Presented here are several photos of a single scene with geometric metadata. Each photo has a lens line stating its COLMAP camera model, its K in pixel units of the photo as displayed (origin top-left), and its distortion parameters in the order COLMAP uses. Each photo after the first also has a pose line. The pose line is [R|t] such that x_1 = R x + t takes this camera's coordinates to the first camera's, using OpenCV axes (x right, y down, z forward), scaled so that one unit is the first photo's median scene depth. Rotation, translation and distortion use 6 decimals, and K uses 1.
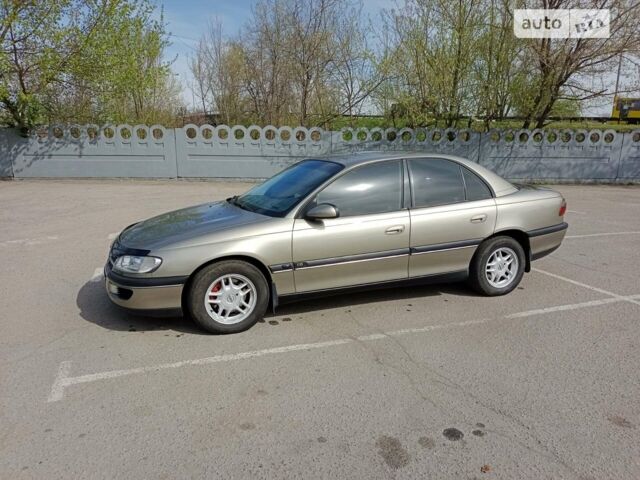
lens RADIAL K [[469.7, 0, 318.4], [0, 469.7, 240.9], [0, 0, 1]] dist [0.048597, -0.050549]
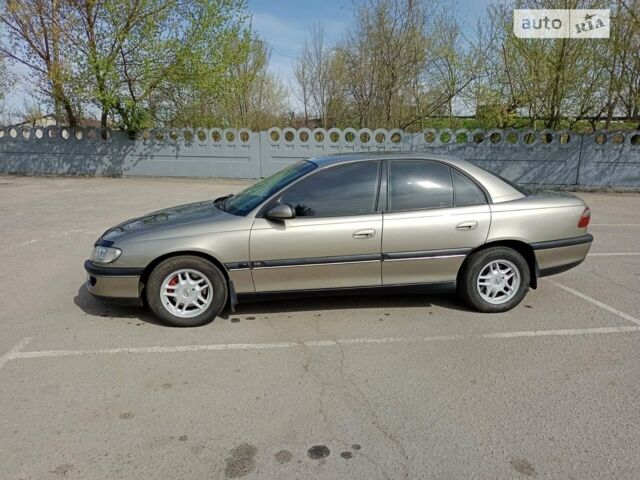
lens RADIAL K [[469.7, 0, 315.7], [0, 469.7, 238.0], [0, 0, 1]] dist [0.048597, -0.050549]
pose [[0.974064, 0.046951, -0.221349, 0.244075], [-0.049565, 0.998751, -0.006269, -0.003662], [0.220778, 0.017078, 0.975174, 0.043174]]
